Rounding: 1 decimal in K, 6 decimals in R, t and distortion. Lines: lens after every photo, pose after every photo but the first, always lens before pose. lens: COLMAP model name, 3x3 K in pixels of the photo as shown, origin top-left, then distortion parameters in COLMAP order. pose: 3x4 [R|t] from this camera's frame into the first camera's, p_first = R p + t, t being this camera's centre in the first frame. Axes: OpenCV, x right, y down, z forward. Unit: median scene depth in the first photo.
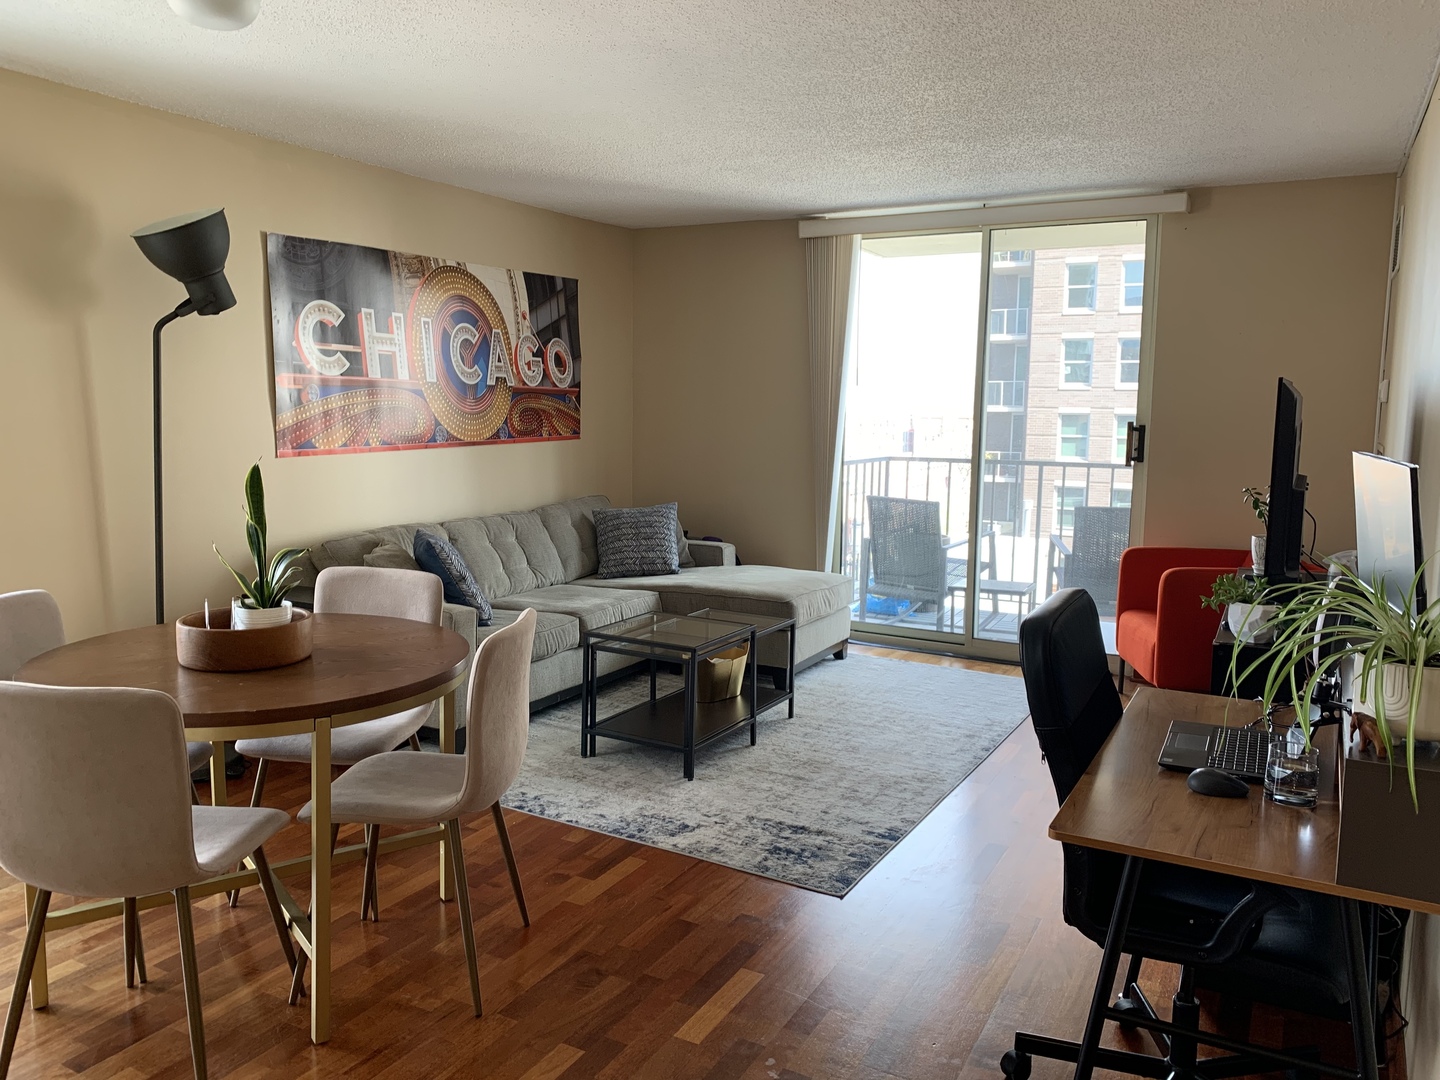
lens RADIAL K [[1080.4, 0, 716.4], [0, 1080.4, 532.9], [0, 0, 1]] dist [0.028954, -0.034183]
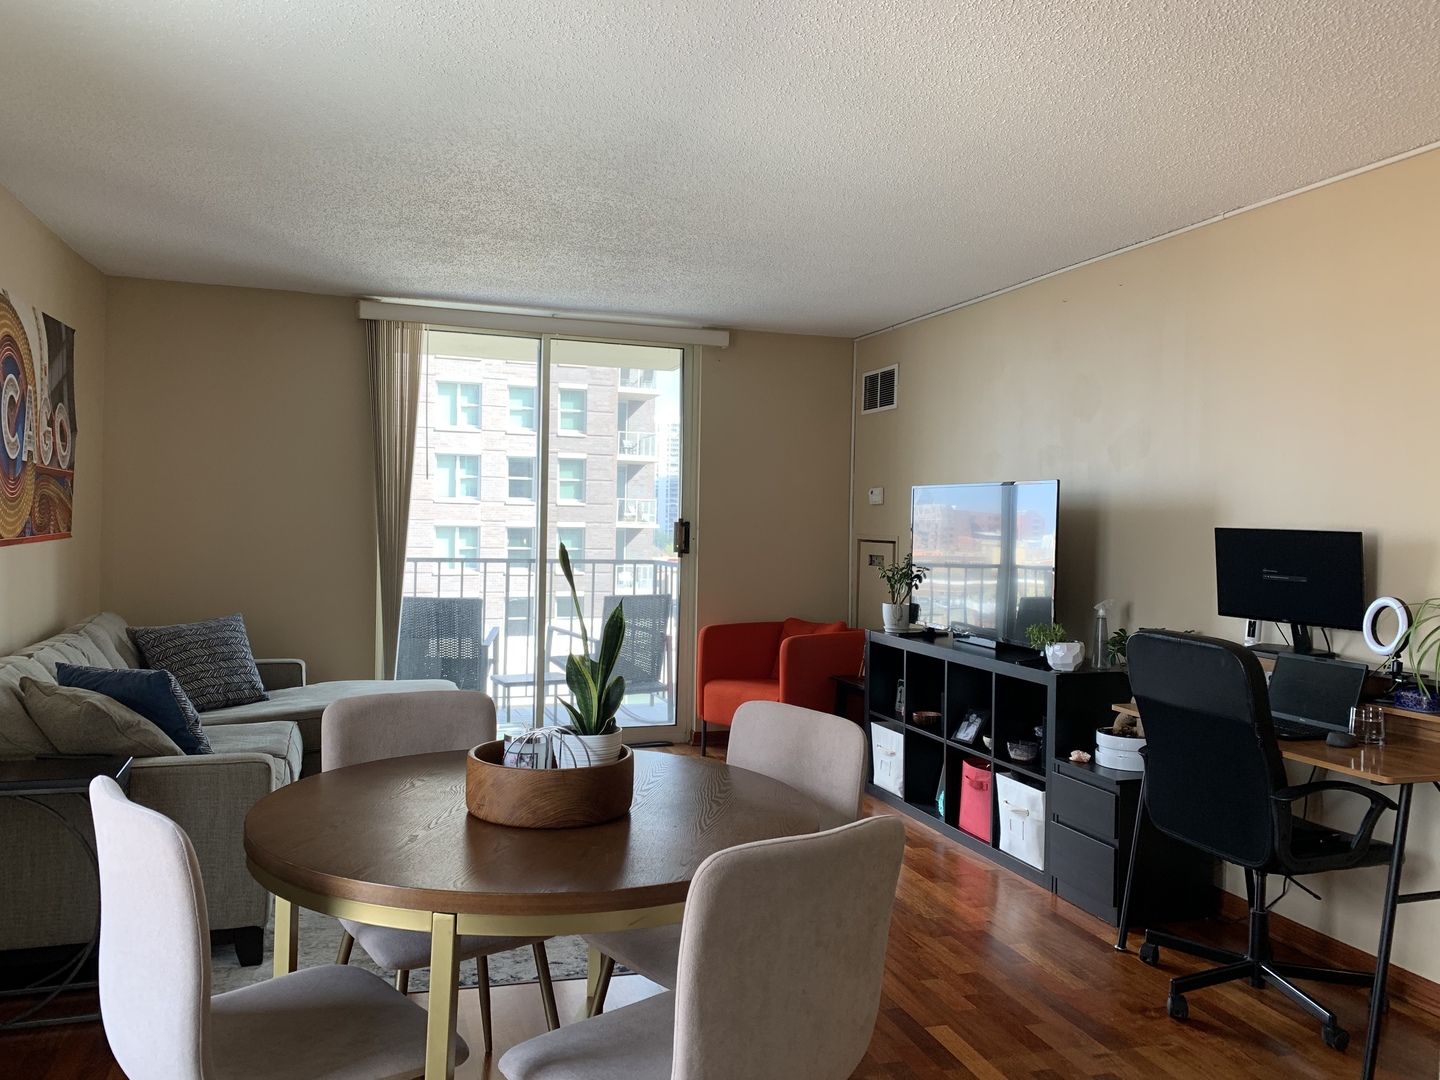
lens RADIAL K [[1080.4, 0, 725.1], [0, 1080.4, 543.0], [0, 0, 1]] dist [0.028954, -0.034183]
pose [[0.683917, -0.009599, 0.729497, -0.398812], [0.074595, 0.995593, -0.056834, -0.006926], [-0.725736, 0.093286, 0.681619, 0.170430]]
